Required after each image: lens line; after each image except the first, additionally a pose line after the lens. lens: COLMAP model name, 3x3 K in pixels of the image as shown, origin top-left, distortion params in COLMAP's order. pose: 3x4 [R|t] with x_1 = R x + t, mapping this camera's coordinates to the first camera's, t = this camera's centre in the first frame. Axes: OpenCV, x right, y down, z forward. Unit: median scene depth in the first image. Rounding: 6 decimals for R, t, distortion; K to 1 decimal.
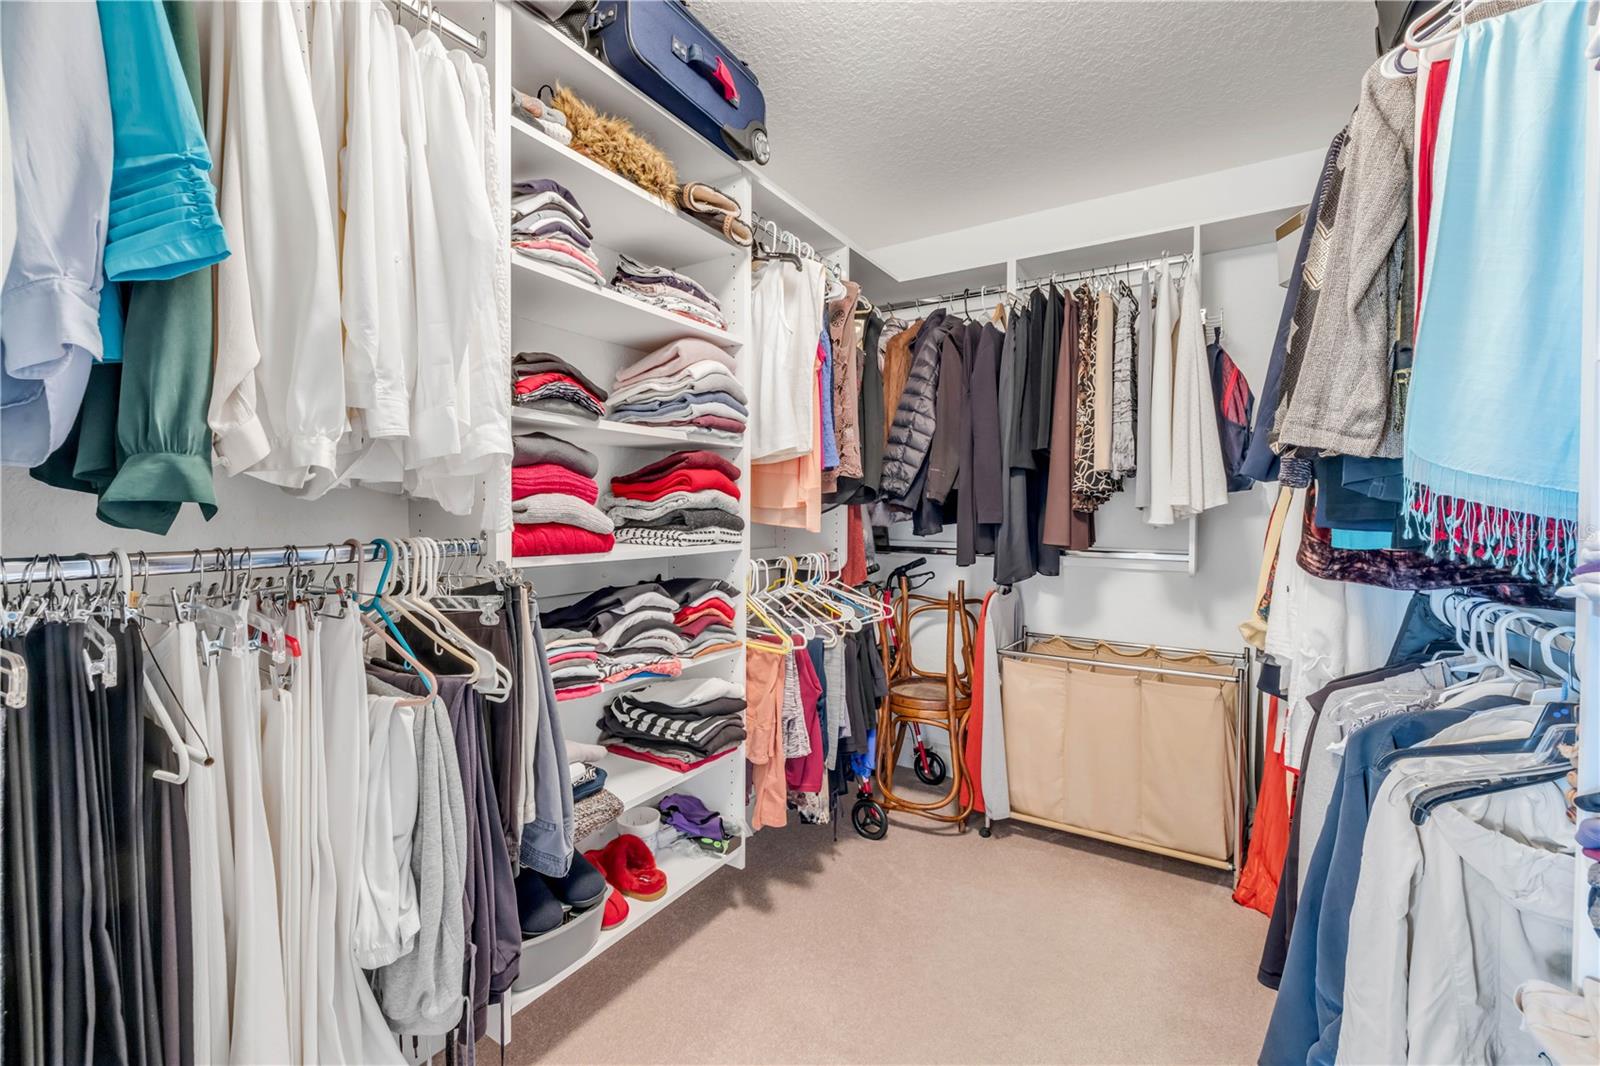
lens RADIAL K [[670.5, 0, 798.0], [0, 670.5, 519.9], [0, 0, 1]] dist [-0.002743, -0.000401]
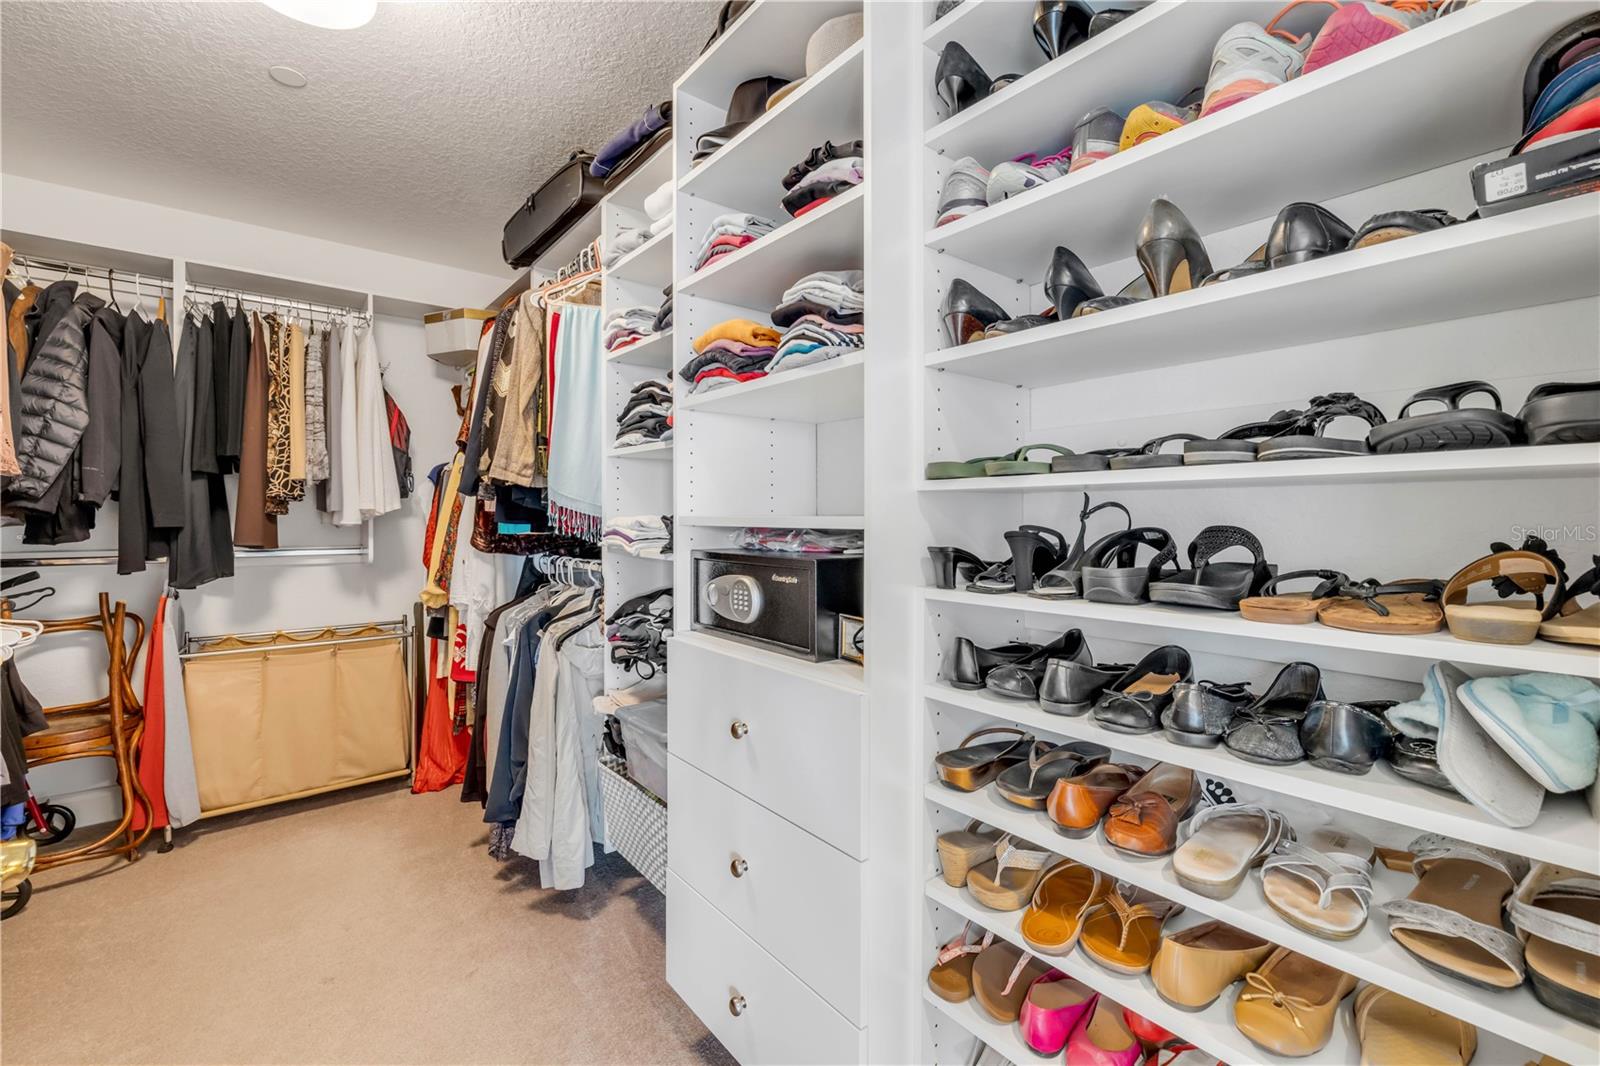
lens RADIAL K [[670.5, 0, 798.0], [0, 670.5, 519.9], [0, 0, 1]] dist [-0.002743, -0.000401]
pose [[0.319572, -0.013069, 0.947472, -0.368553], [0.016060, 0.999836, 0.008375, 0.001276], [-0.947426, 0.012540, 0.319730, -0.192915]]
